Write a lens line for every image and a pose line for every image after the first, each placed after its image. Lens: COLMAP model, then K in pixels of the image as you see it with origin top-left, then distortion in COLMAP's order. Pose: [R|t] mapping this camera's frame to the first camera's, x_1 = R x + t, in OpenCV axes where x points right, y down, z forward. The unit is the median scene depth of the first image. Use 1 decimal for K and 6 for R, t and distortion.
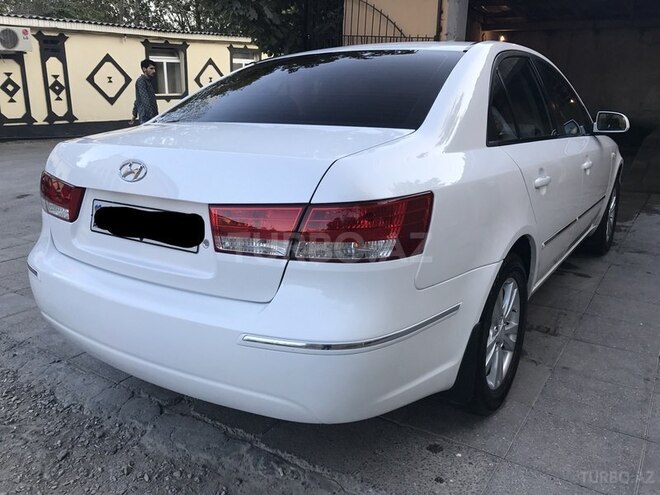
lens RADIAL K [[542.9, 0, 329.2], [0, 542.9, 245.2], [0, 0, 1]] dist [0.009581, 0.001339]
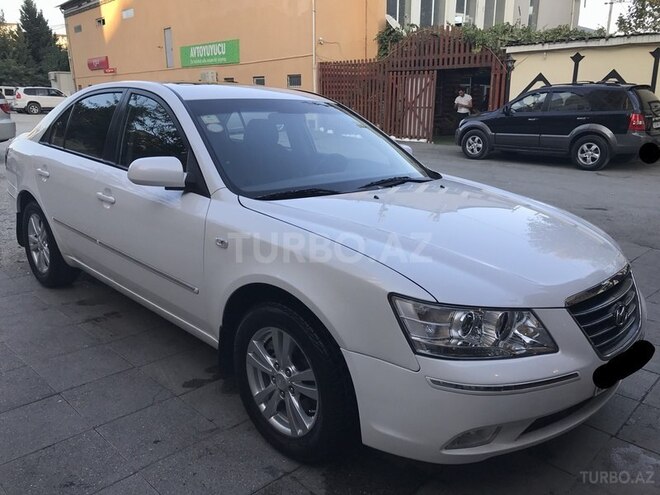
lens RADIAL K [[542.9, 0, 329.3], [0, 542.9, 247.8], [0, 0, 1]] dist [0.009581, 0.001339]
pose [[-0.182874, 0.258391, -0.948573, 0.502846], [-0.274992, 0.912888, 0.301685, -0.174627], [0.943894, 0.316021, -0.095888, 0.557761]]
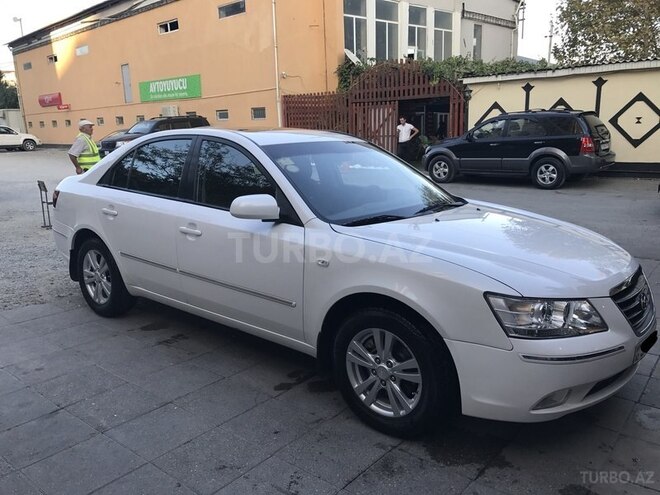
lens RADIAL K [[542.9, 0, 330.5], [0, 542.9, 247.5], [0, 0, 1]] dist [0.009581, 0.001339]
pose [[-0.090646, 0.217442, -0.971855, 0.574975], [-0.252252, 0.939035, 0.233627, -0.167282], [0.963407, 0.266329, -0.030269, 0.490919]]
